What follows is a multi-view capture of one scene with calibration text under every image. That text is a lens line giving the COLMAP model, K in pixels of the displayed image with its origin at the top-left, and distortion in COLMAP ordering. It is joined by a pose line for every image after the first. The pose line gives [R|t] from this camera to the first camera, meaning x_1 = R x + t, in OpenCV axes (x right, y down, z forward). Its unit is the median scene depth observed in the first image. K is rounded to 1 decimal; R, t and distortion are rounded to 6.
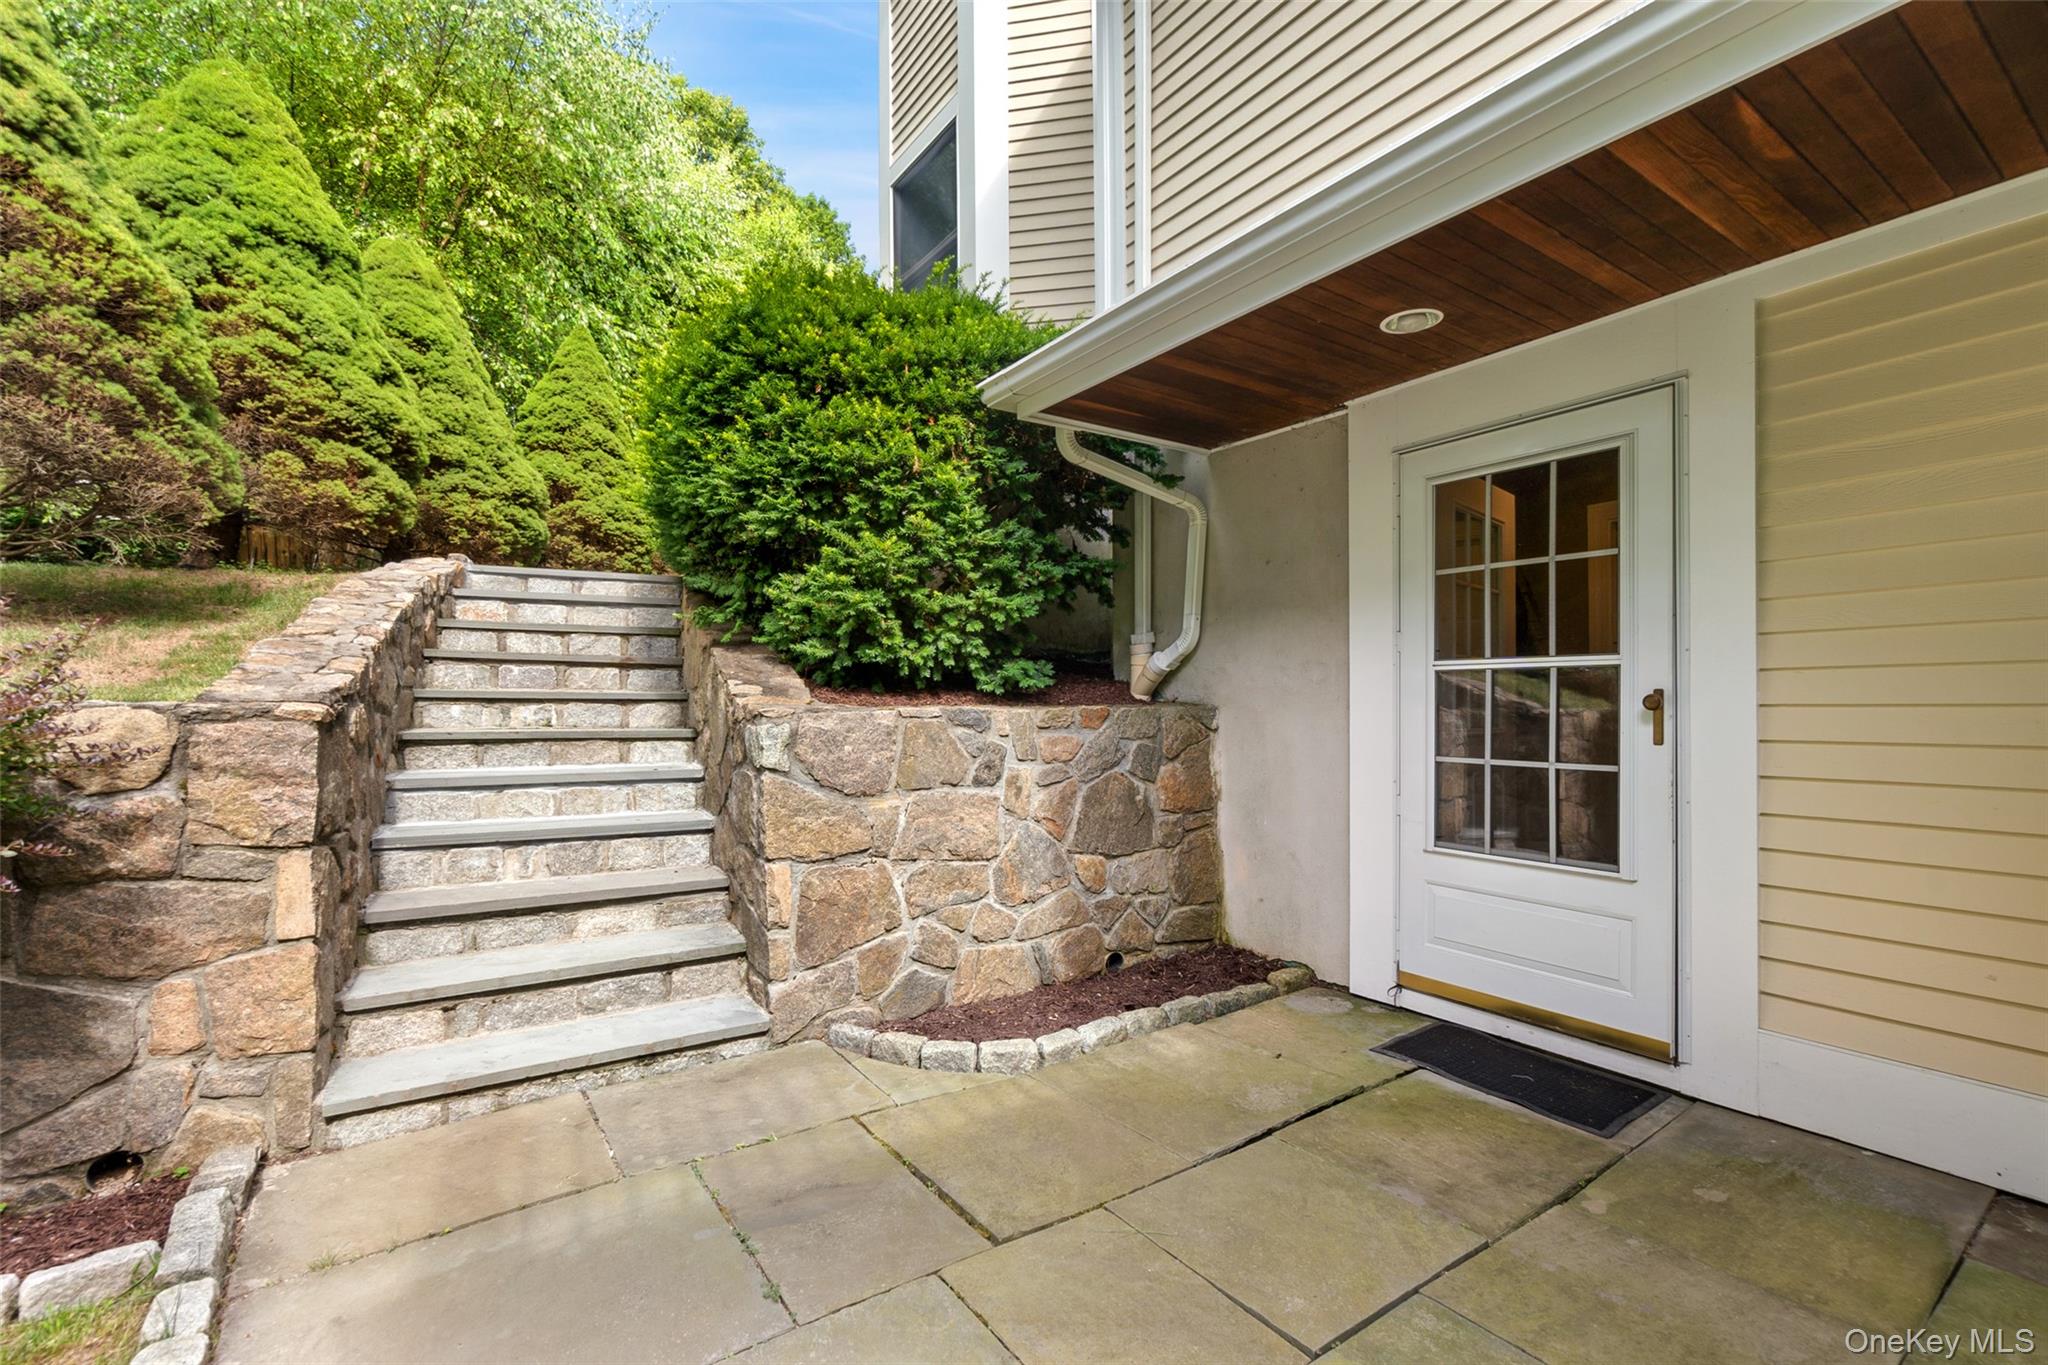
lens RADIAL K [[907.9, 0, 1007.3], [0, 907.9, 698.4], [0, 0, 1]] dist [-0.001416, -0.000432]
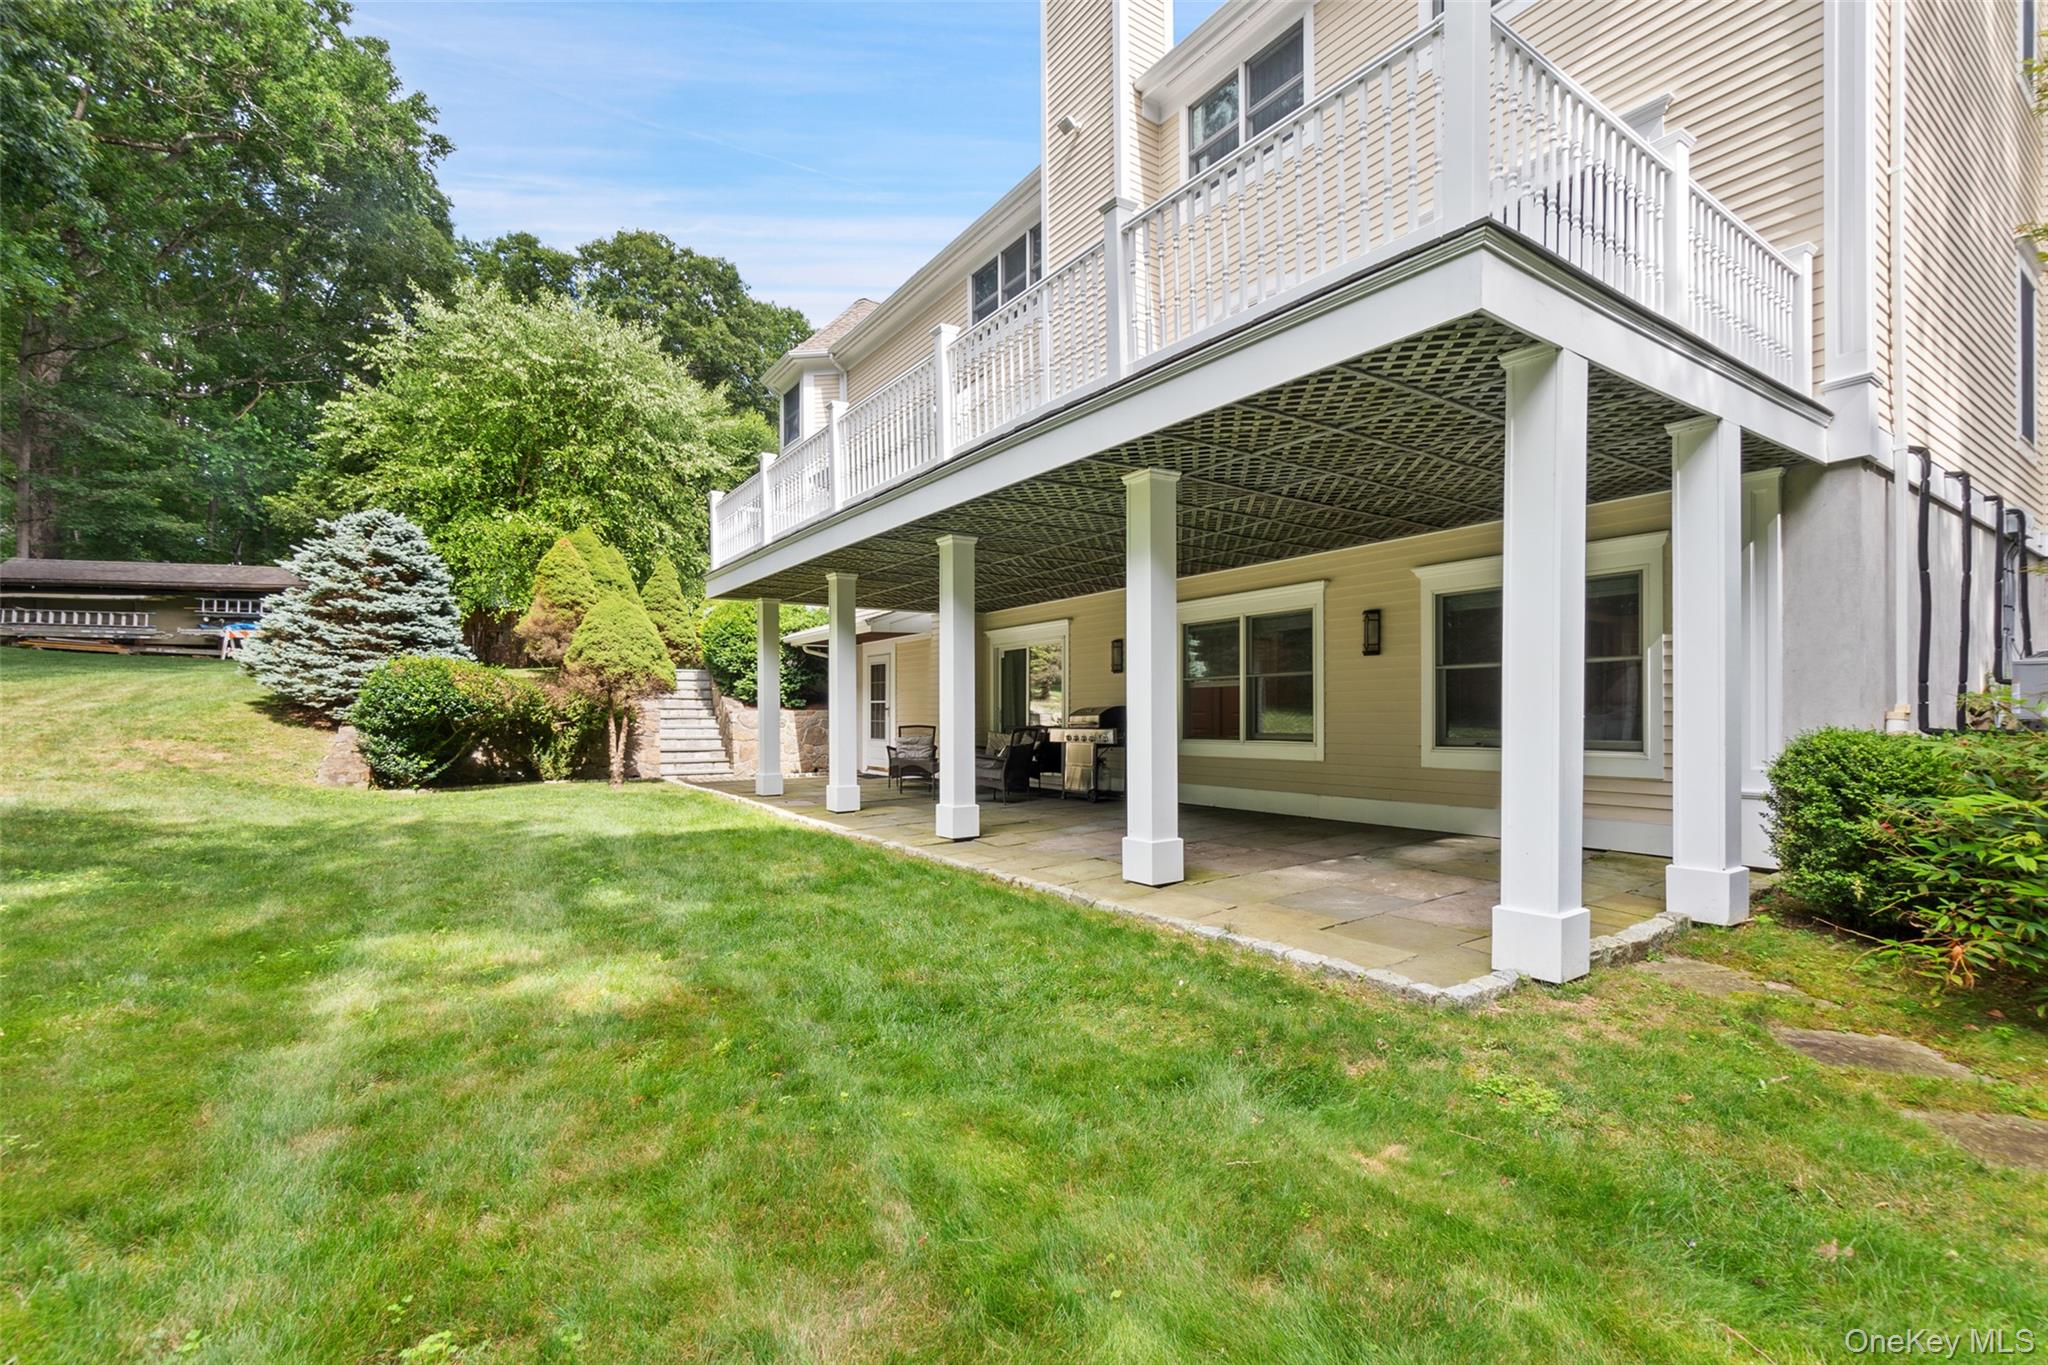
lens RADIAL K [[907.9, 0, 1024.5], [0, 907.9, 703.4], [0, 0, 1]] dist [-0.001416, -0.000432]
pose [[0.999792, -0.001208, 0.020342, 0.959017], [0.001270, 0.999995, -0.003053, -0.008908], [-0.020339, 0.003078, 0.999788, -3.123329]]
